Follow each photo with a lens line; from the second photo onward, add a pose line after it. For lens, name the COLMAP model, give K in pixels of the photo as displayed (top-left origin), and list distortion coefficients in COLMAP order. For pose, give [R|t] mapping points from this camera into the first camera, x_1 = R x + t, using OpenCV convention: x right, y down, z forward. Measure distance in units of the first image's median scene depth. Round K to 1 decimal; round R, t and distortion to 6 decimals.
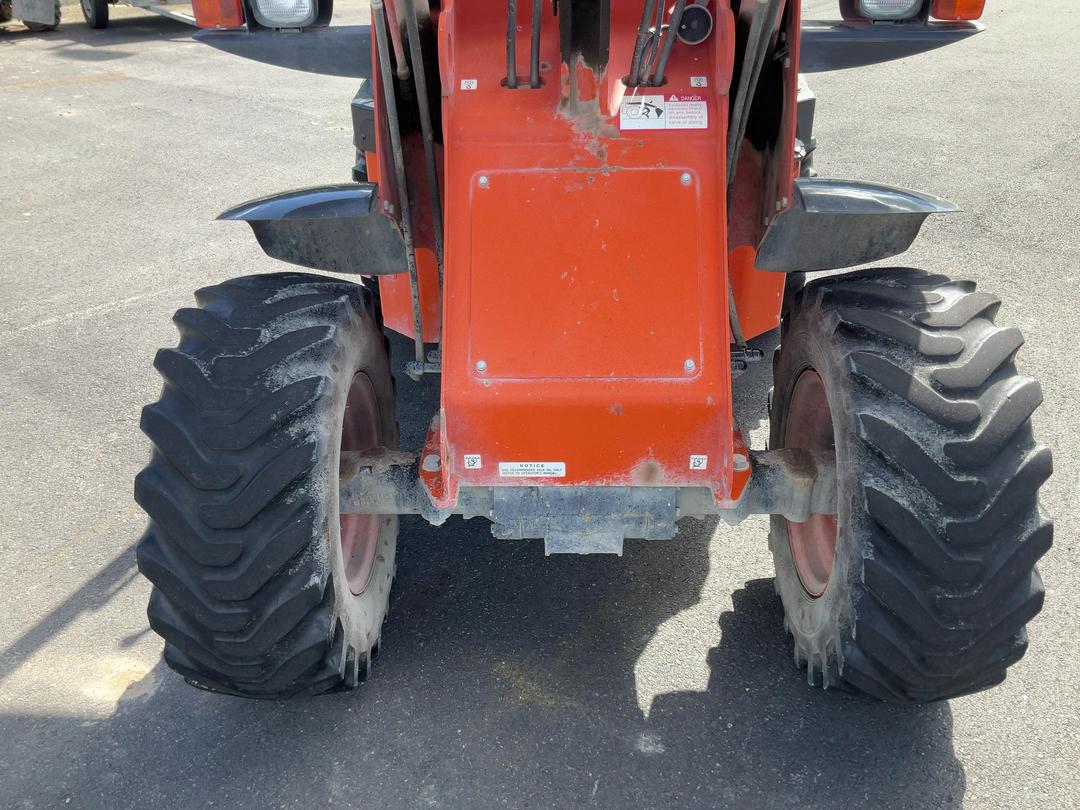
lens RADIAL K [[971.7, 0, 537.6], [0, 971.7, 407.1], [0, 0, 1]] dist [0.075318, -0.031874]
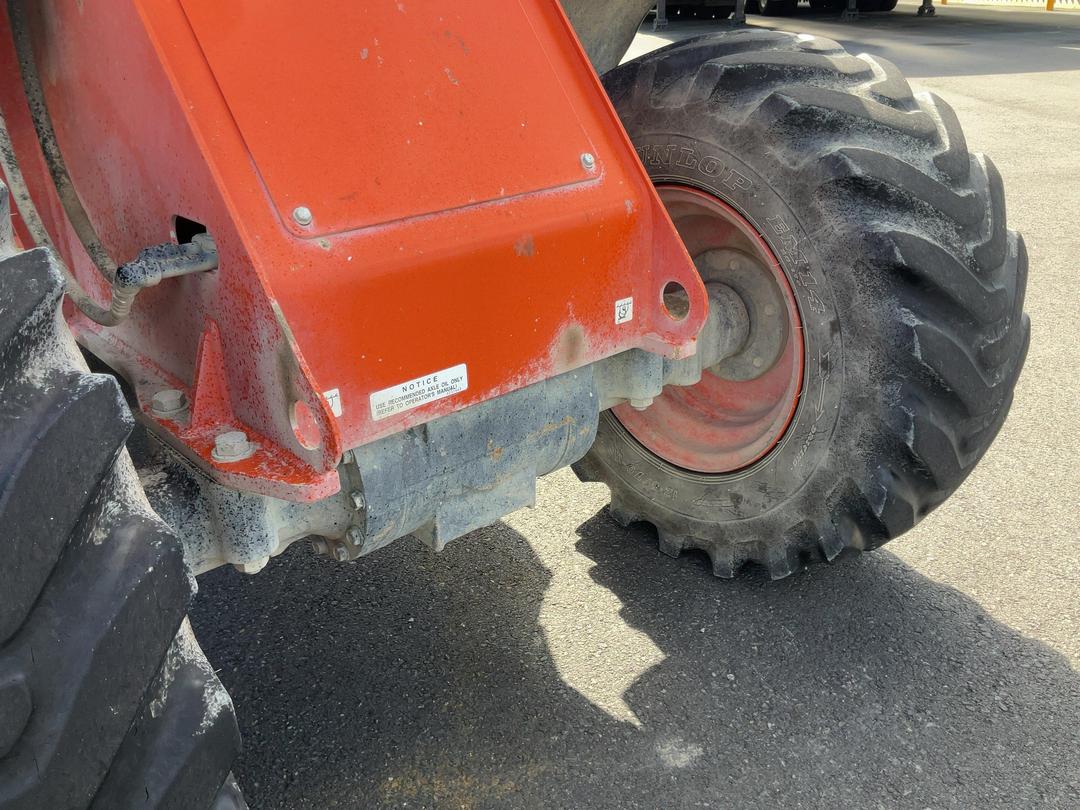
lens RADIAL K [[971.7, 0, 537.4], [0, 971.7, 400.8], [0, 0, 1]] dist [0.075318, -0.031874]
pose [[0.745666, -0.277143, 0.605949, -0.304052], [0.348631, 0.937260, -0.000342, 0.093520], [-0.567837, 0.211508, 0.795503, 0.502415]]
